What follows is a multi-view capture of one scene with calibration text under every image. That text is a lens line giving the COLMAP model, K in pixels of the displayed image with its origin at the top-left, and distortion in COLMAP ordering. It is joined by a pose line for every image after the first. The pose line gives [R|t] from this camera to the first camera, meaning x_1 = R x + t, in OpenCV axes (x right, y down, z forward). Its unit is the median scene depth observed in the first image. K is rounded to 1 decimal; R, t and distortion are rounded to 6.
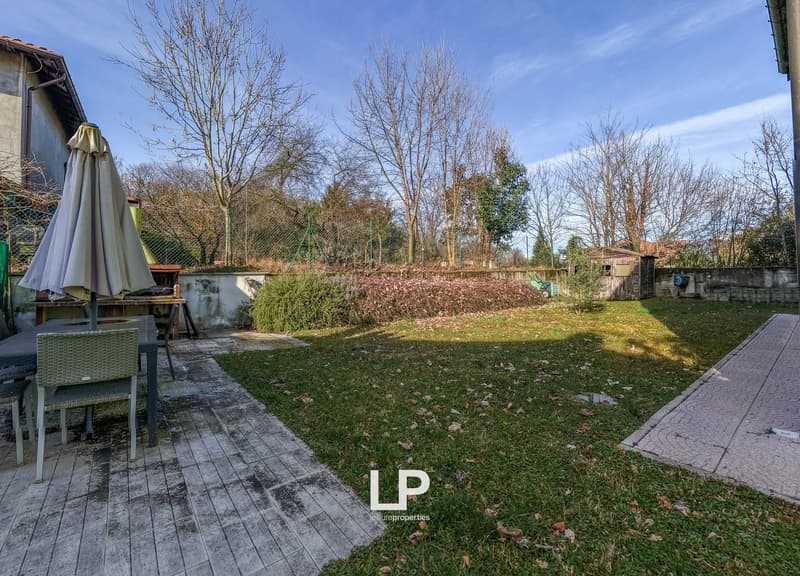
lens RADIAL K [[334.2, 0, 404.5], [0, 334.2, 283.9], [0, 0, 1]] dist [-0.015310, -0.000811]
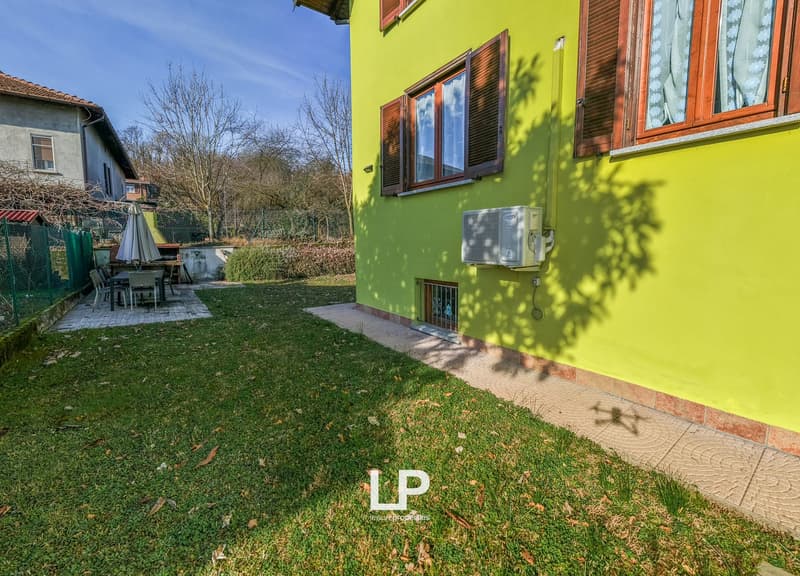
lens RADIAL K [[334.2, 0, 409.0], [0, 334.2, 276.2], [0, 0, 1]] dist [-0.015310, -0.000811]
pose [[0.998932, 0.006439, -0.045752, 0.561669], [-0.002257, 0.995860, 0.090875, -0.040654], [0.046148, -0.090675, 0.994811, -0.650629]]
